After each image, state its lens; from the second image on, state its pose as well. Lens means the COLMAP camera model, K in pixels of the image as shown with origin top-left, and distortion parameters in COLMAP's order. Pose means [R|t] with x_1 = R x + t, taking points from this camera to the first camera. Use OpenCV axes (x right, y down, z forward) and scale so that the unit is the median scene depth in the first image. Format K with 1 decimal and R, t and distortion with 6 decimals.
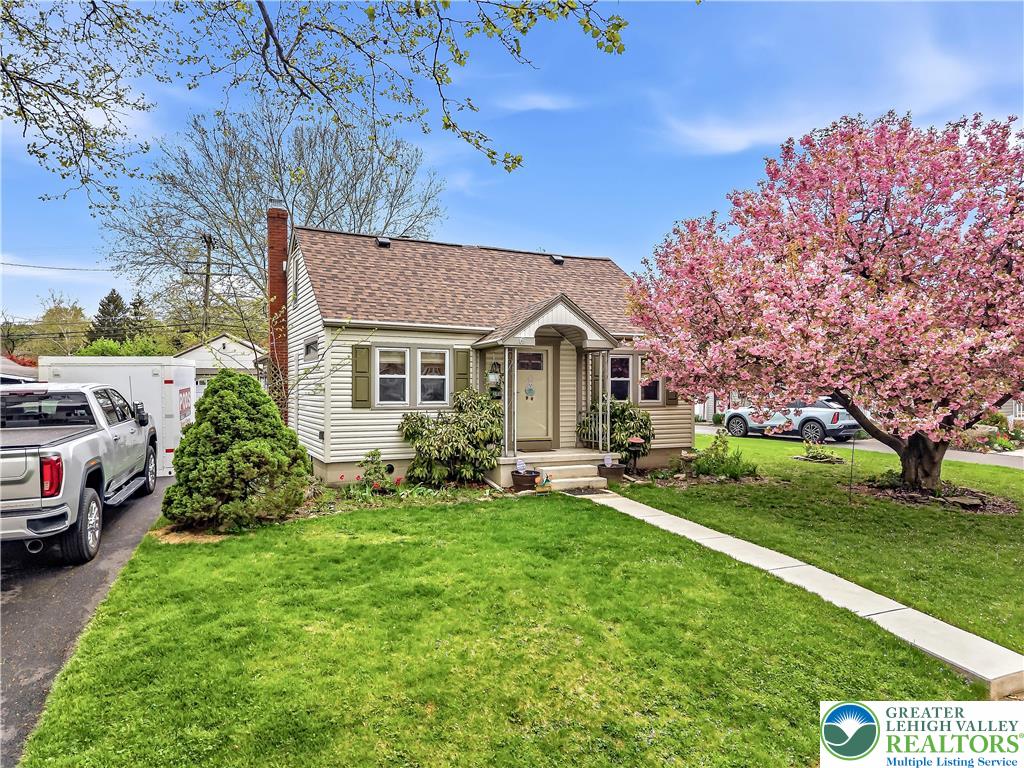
lens RADIAL K [[672.8, 0, 512.0], [0, 672.8, 384.0], [0, 0, 1]] dist [0.044282, -0.002455]
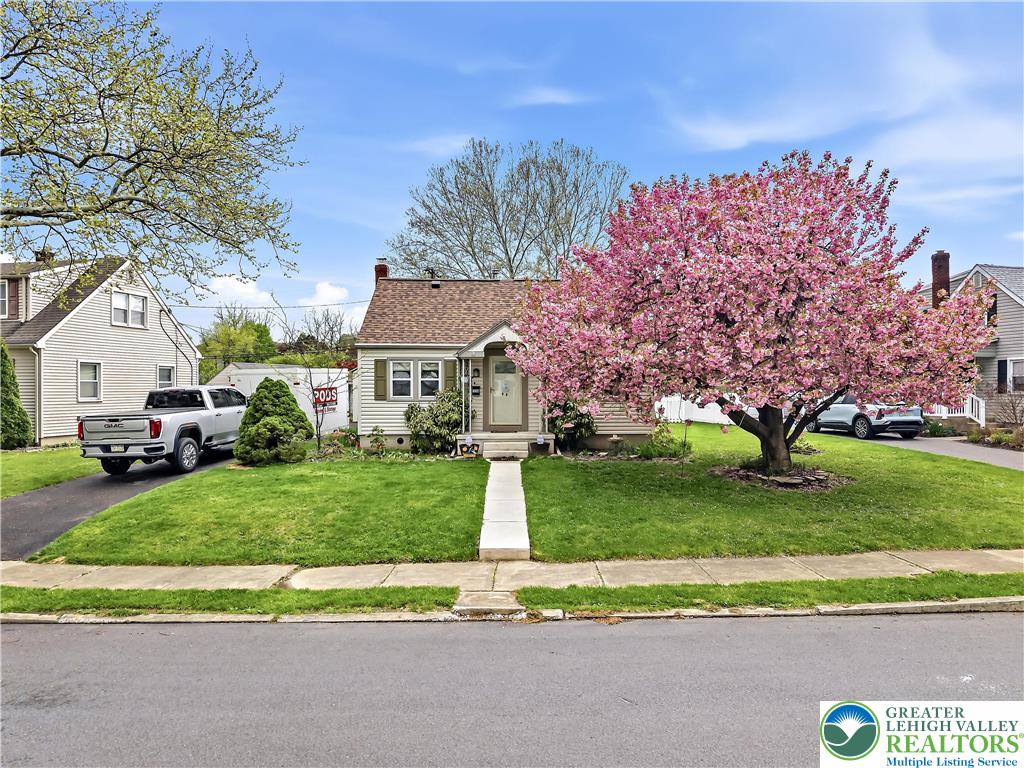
lens RADIAL K [[672.8, 0, 512.0], [0, 672.8, 384.0], [0, 0, 1]] dist [0.044282, -0.002455]
pose [[0.907214, -0.004905, -0.420641, 0.684046], [0.007018, 0.999969, 0.003475, -0.004505], [0.420611, -0.006105, 0.907220, -0.262518]]
